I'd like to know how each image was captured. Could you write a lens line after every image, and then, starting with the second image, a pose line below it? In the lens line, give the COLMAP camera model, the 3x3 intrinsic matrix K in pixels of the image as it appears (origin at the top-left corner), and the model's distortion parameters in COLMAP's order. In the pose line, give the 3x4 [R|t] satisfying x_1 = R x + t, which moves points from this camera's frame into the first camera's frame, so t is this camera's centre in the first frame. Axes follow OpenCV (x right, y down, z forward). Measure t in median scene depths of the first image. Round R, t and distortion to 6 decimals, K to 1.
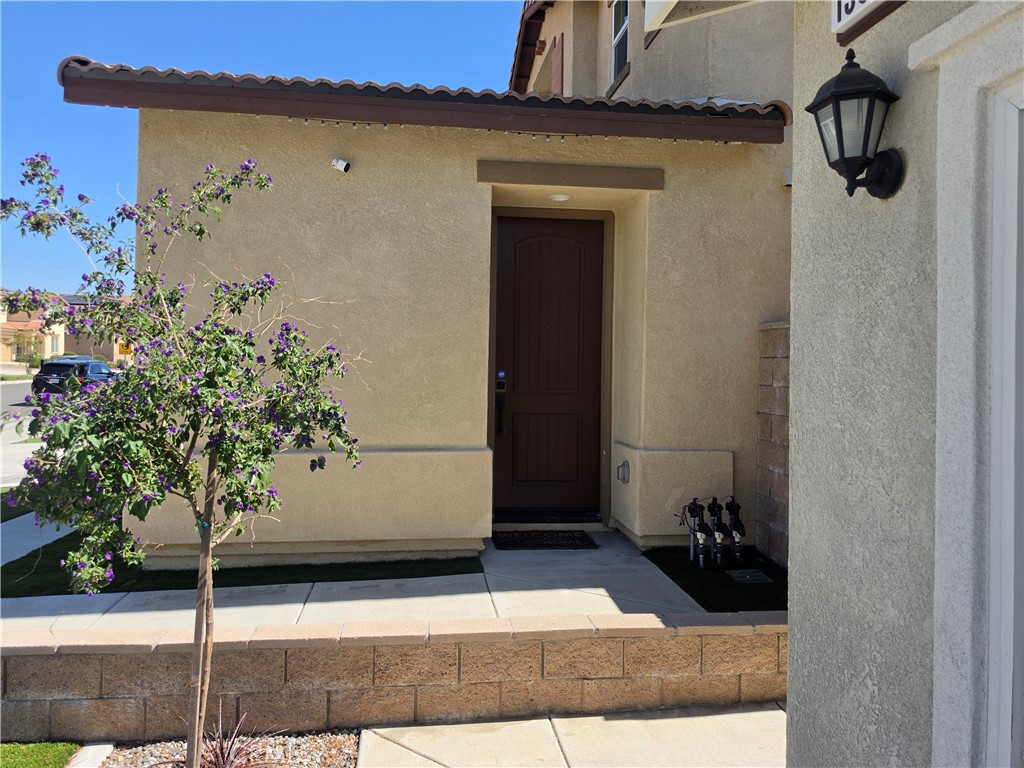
lens RADIAL K [[703.9, 0, 511.6], [0, 703.9, 373.9], [0, 0, 1]] dist [0.032823, -0.049916]
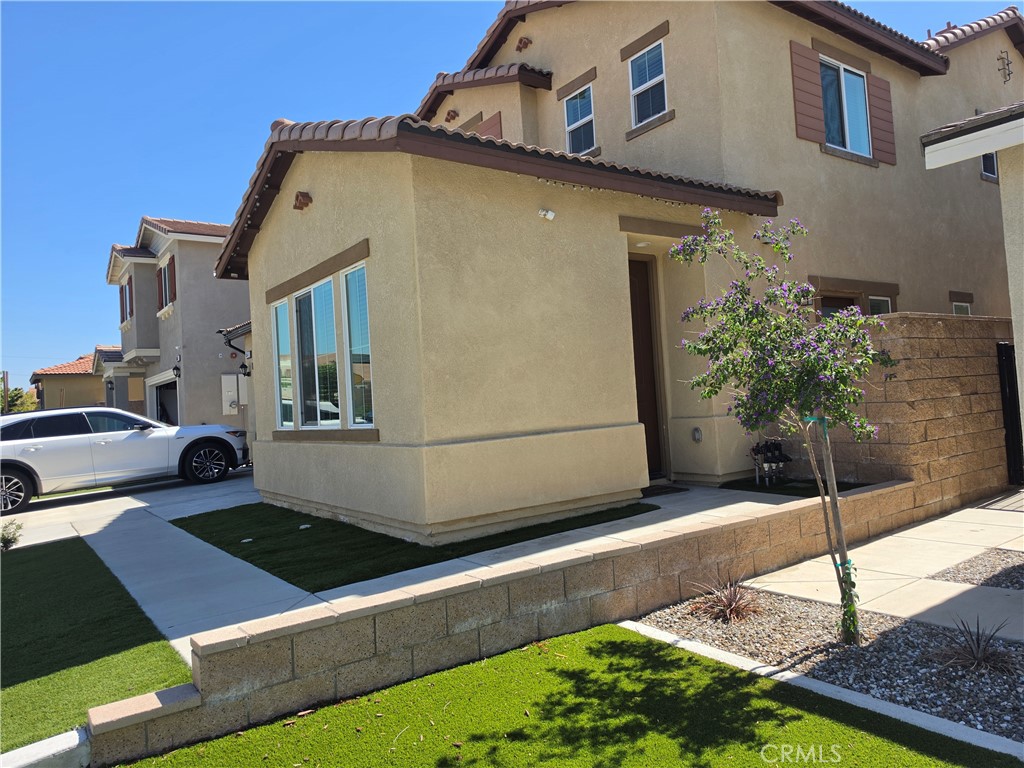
lens RADIAL K [[703.9, 0, 511.6], [0, 703.9, 373.9], [0, 0, 1]] dist [0.032823, -0.049916]
pose [[0.881527, -0.047514, 0.469737, -0.919299], [0.077481, 0.995993, -0.044658, 0.054603], [-0.465733, 0.075763, 0.881676, -0.108242]]
